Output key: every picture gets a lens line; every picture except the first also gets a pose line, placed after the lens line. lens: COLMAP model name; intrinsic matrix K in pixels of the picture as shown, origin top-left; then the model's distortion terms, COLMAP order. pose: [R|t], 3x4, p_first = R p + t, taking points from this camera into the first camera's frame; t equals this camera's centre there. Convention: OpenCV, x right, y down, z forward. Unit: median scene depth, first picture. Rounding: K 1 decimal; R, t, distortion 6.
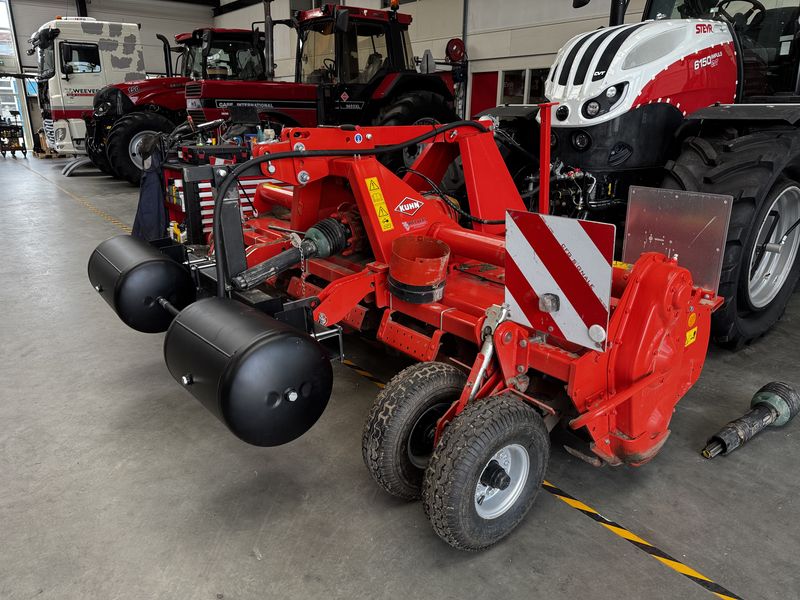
lens RADIAL K [[552.9, 0, 402.6], [0, 552.9, 296.1], [0, 0, 1]] dist [0.027978, -0.012660]
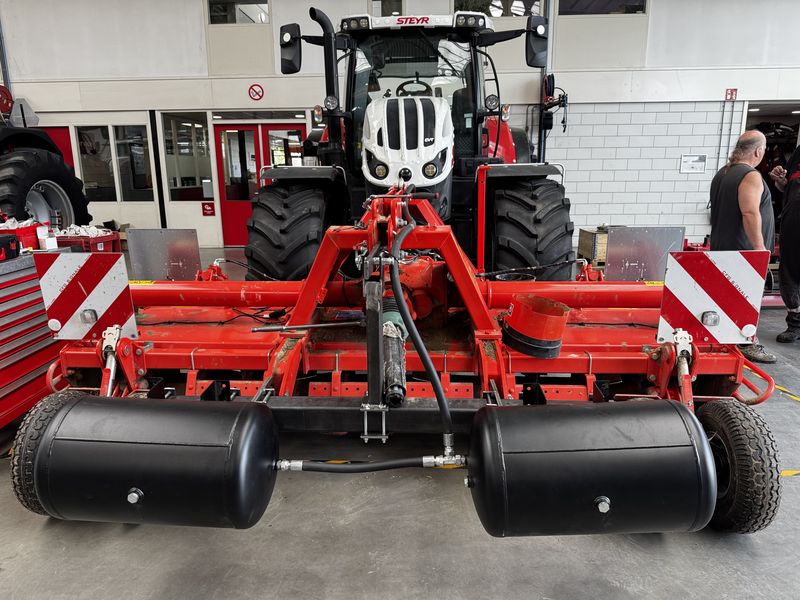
lens RADIAL K [[552.9, 0, 402.6], [0, 552.9, 302.6], [0, 0, 1]] dist [0.027978, -0.012660]
pose [[0.673594, -0.186905, 0.715079, -0.562794], [0.246758, 0.968854, 0.020793, -0.112518], [-0.696693, 0.162446, 0.698734, 0.293279]]
